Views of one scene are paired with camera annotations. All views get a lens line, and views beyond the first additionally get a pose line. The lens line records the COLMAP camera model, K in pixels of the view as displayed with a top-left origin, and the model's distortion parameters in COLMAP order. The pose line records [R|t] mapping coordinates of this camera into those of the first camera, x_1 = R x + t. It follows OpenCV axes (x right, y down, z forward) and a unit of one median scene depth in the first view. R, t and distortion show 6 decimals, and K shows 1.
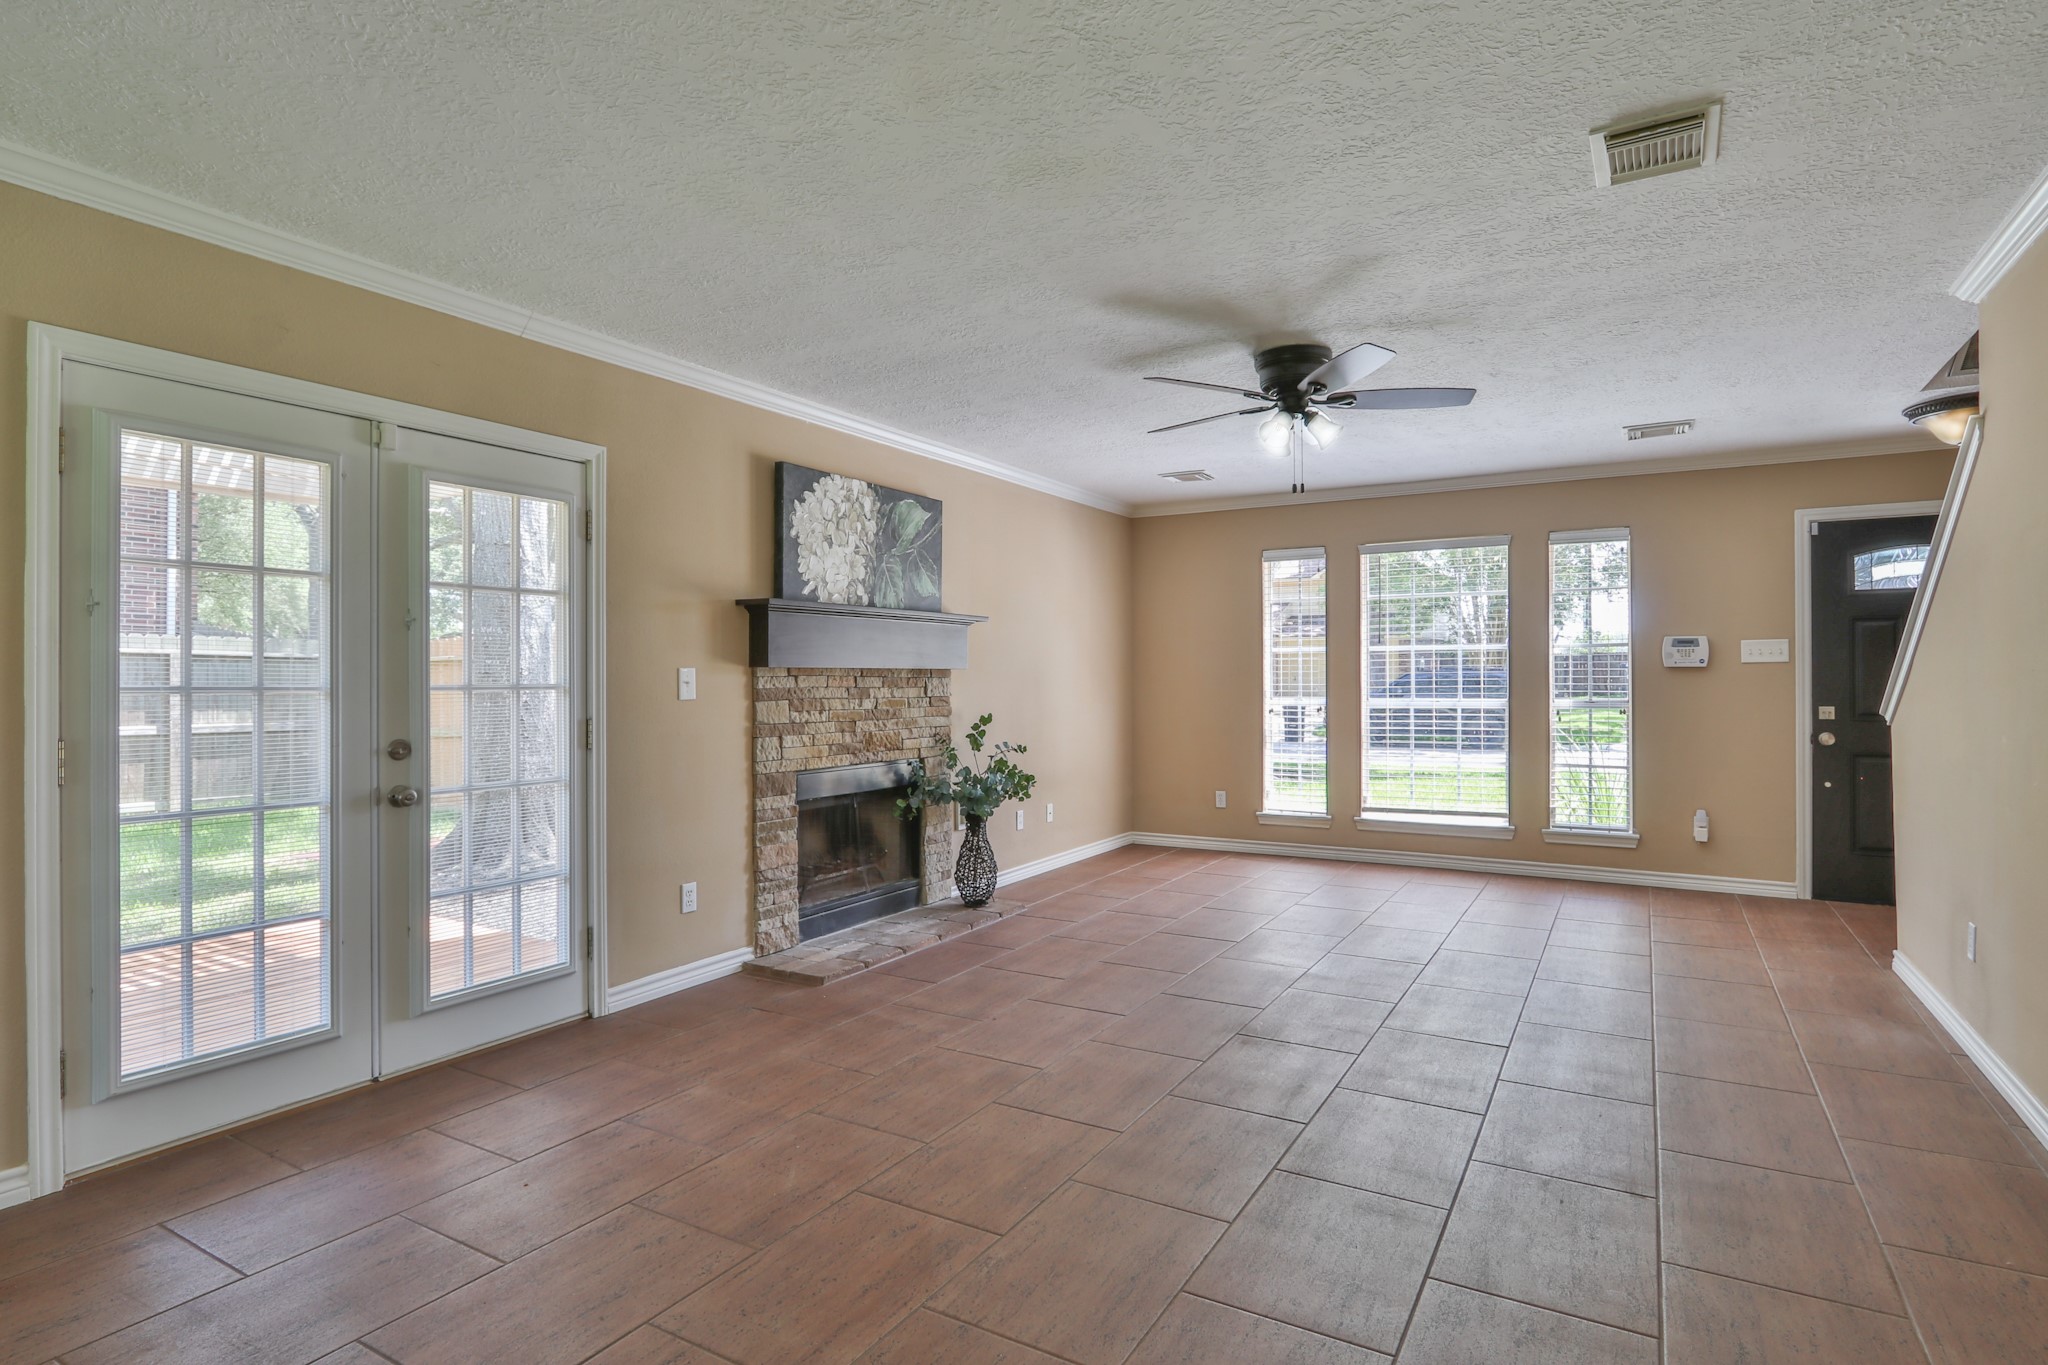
lens RADIAL K [[1068.9, 0, 1016.1], [0, 1068.9, 673.6], [0, 0, 1]] dist [-0.018085, 0.002641]
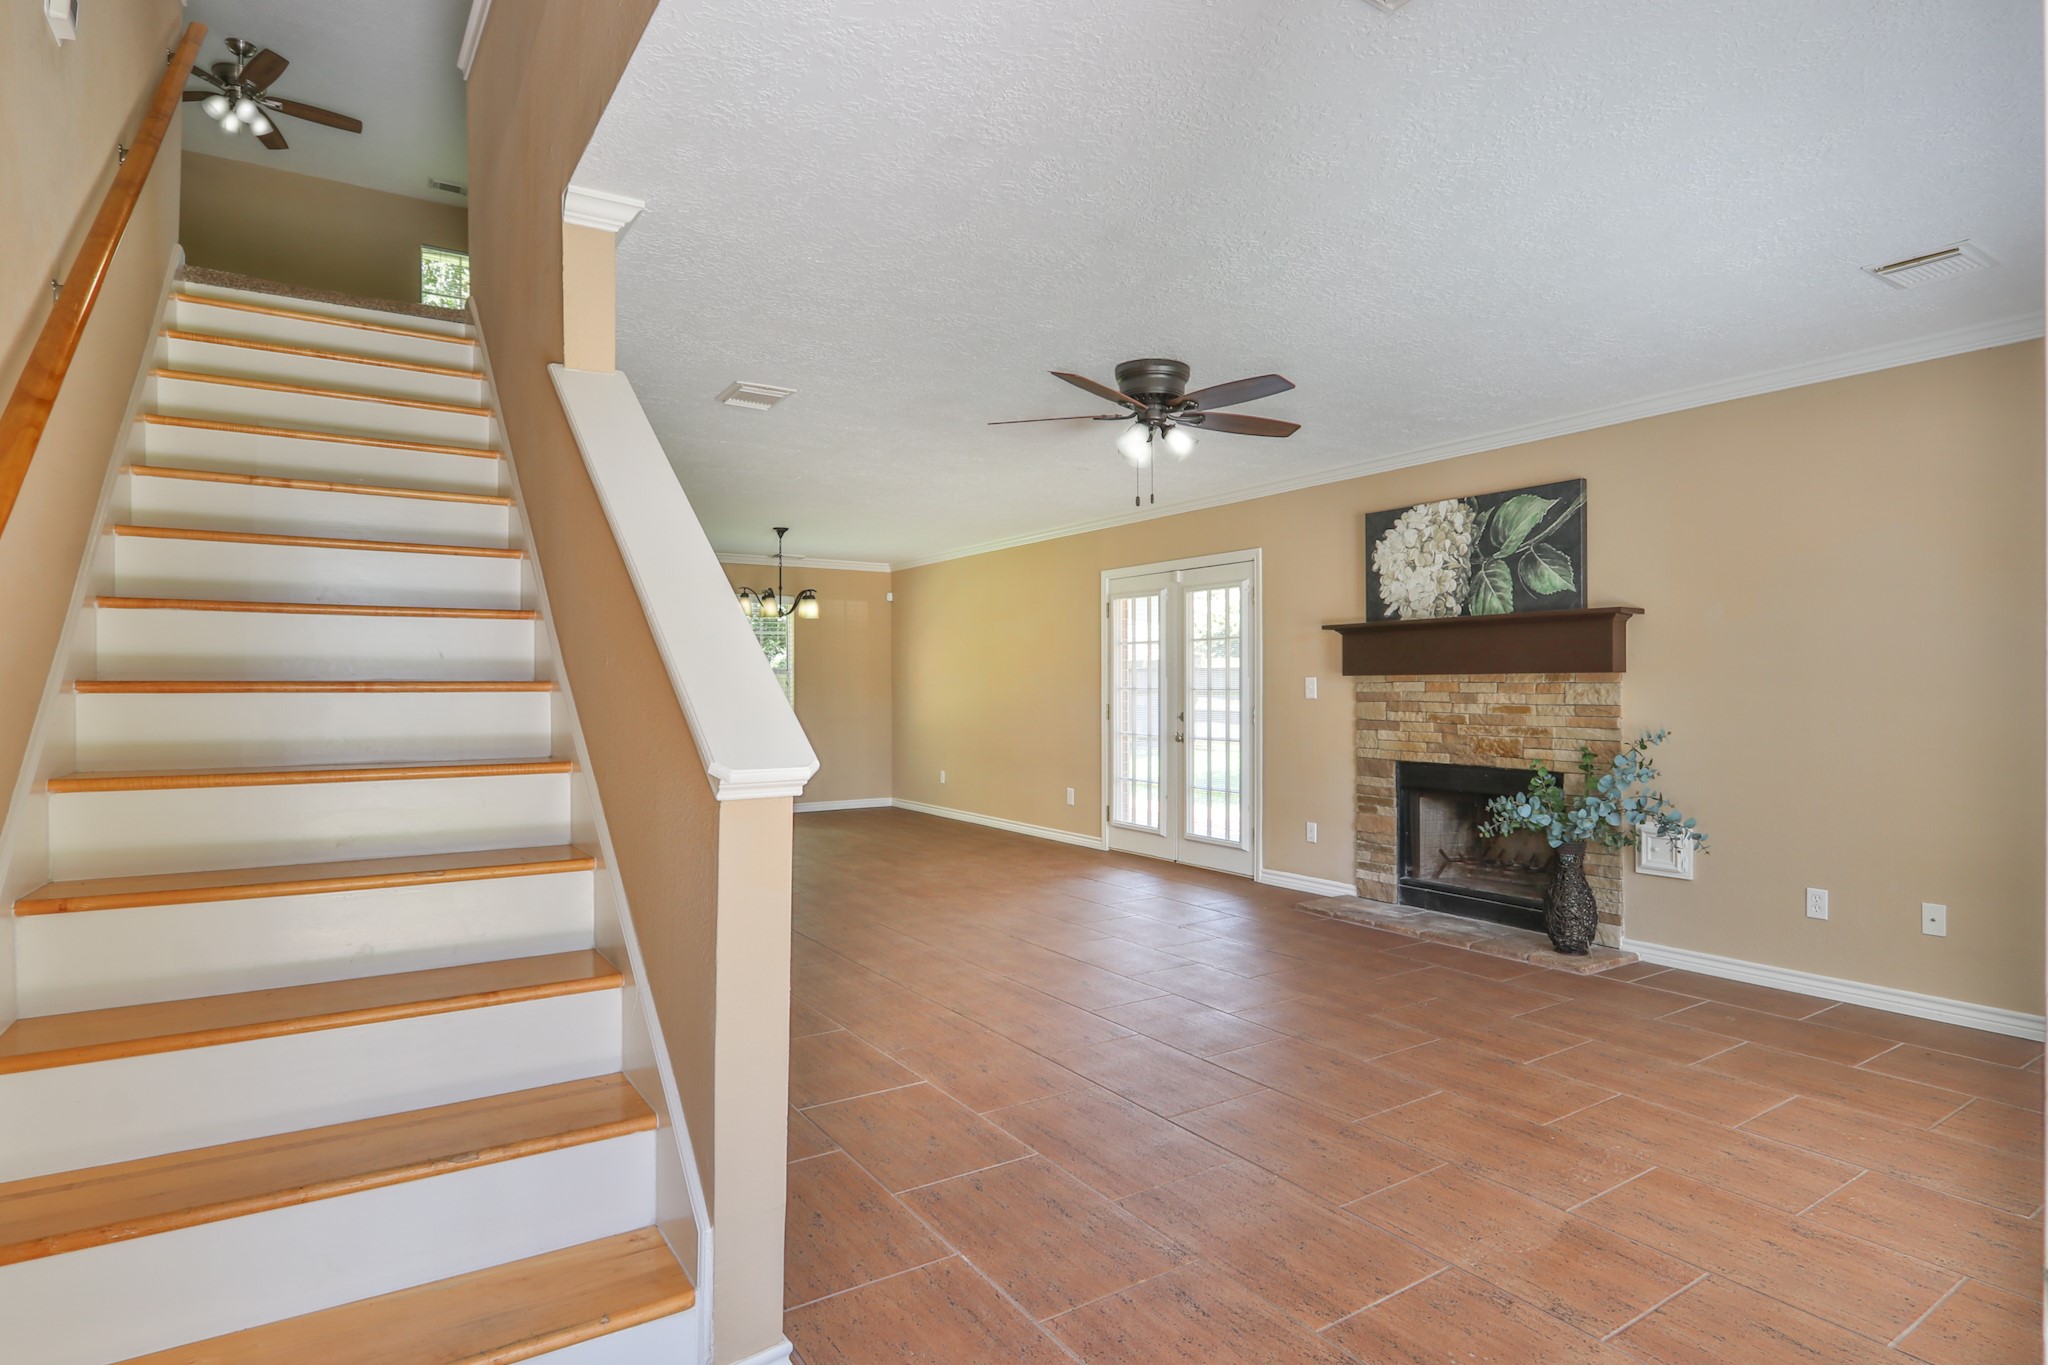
lens RADIAL K [[1068.9, 0, 1032.6], [0, 1068.9, 685.2], [0, 0, 1]] dist [-0.018085, 0.002641]
pose [[-0.437004, 0.002616, -0.899456, 1.075418], [0.007637, 0.999971, -0.000802, 0.003389], [0.899427, -0.007220, -0.437011, 1.168736]]
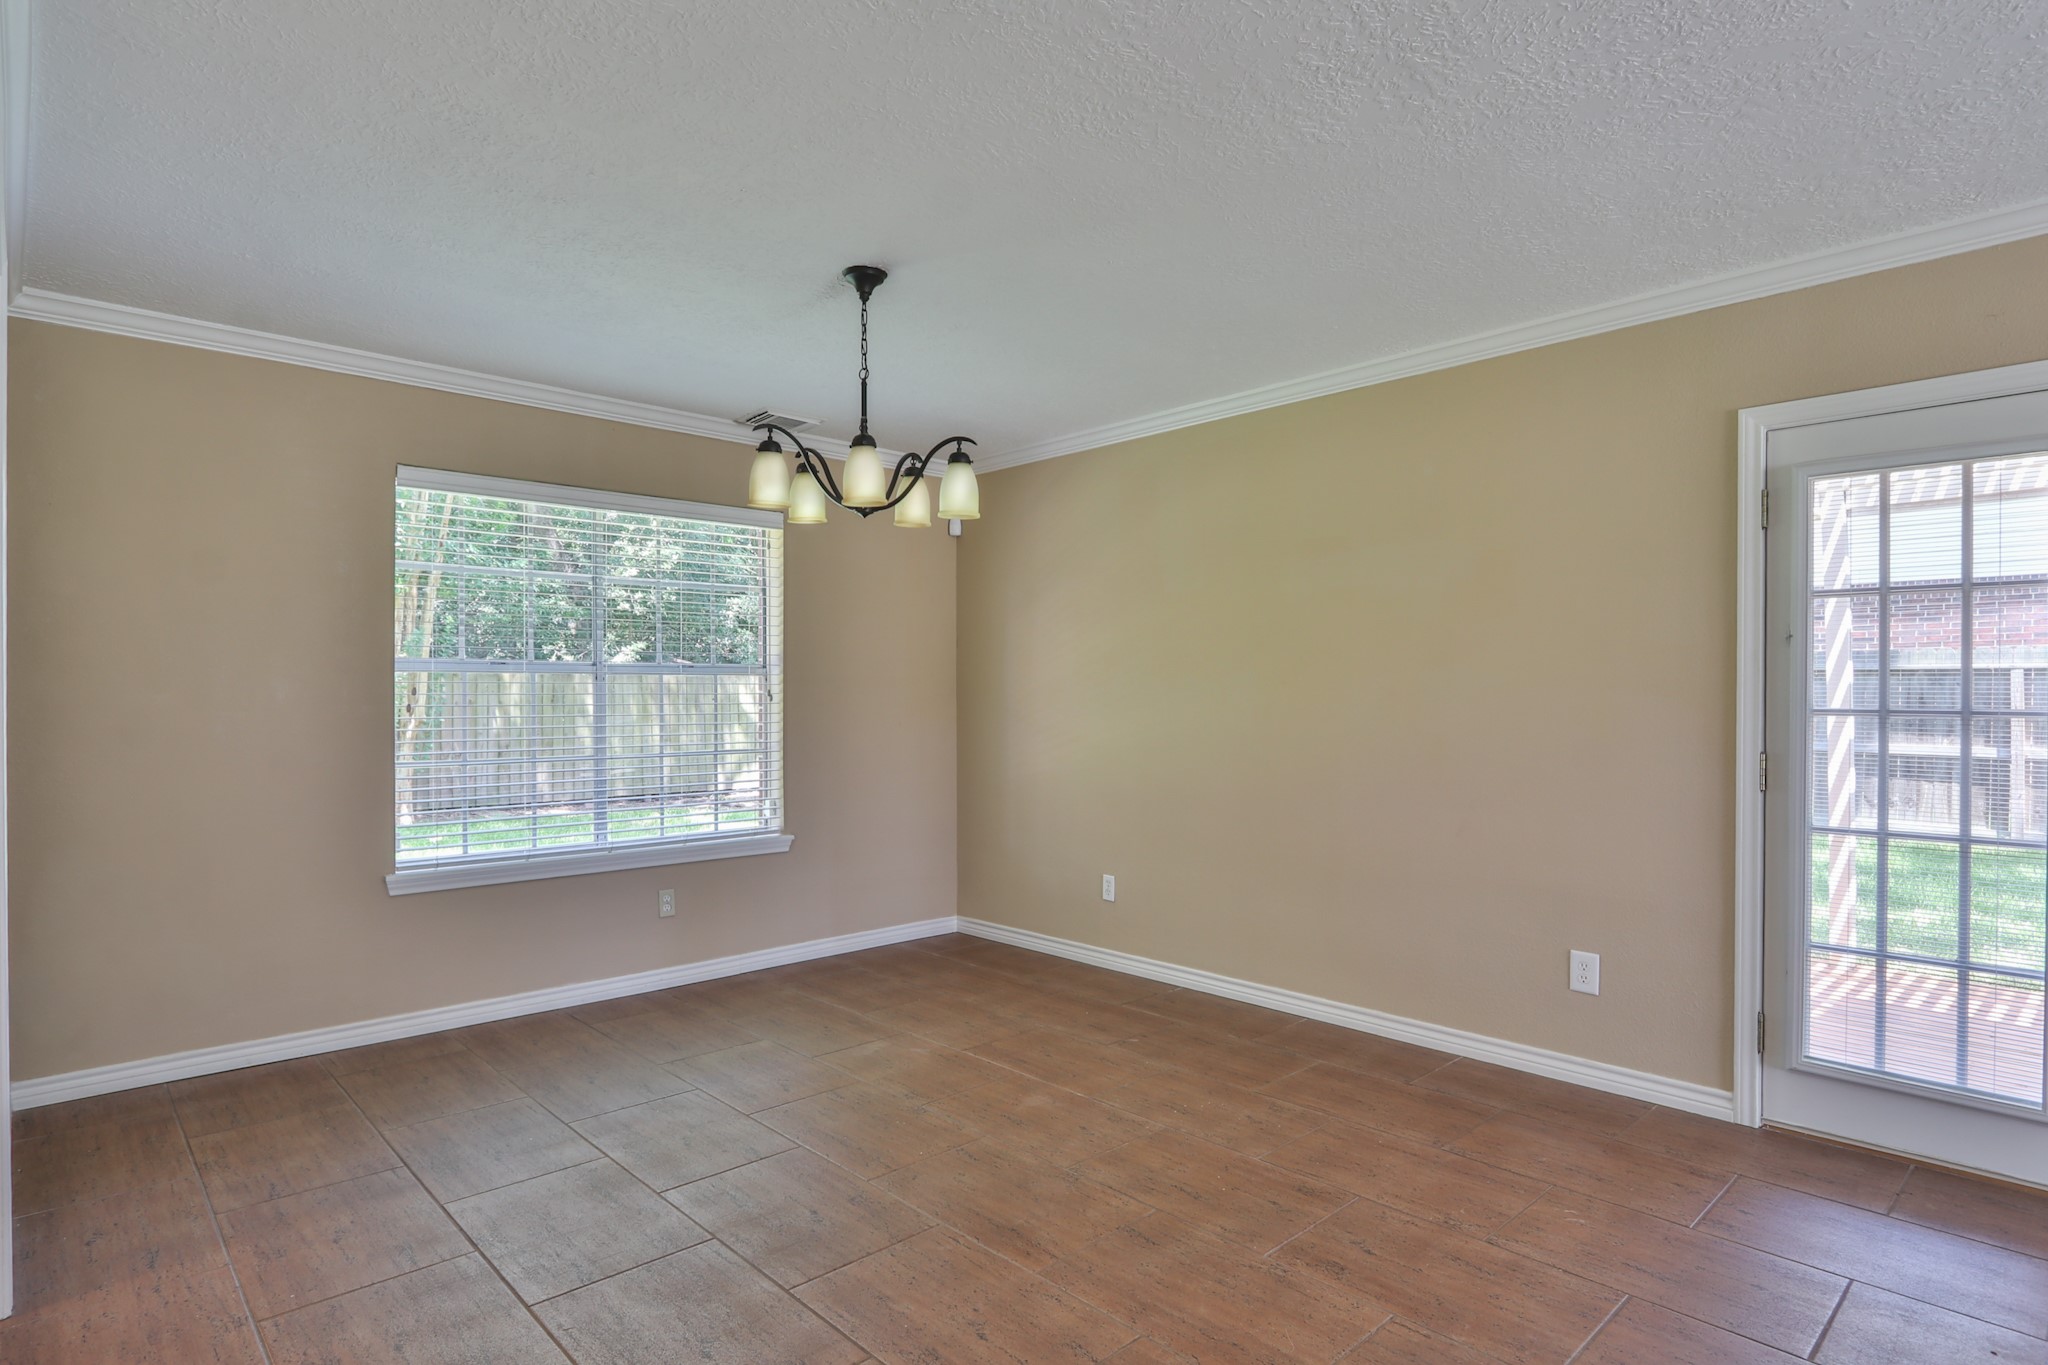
lens RADIAL K [[1068.9, 0, 1028.8], [0, 1068.9, 717.5], [0, 0, 1]] dist [-0.018085, 0.002641]
pose [[-0.285900, 0.016209, -0.958122, 0.256479], [0.008755, 0.999859, 0.014303, -0.001063], [0.958219, -0.004299, -0.286002, 0.295465]]
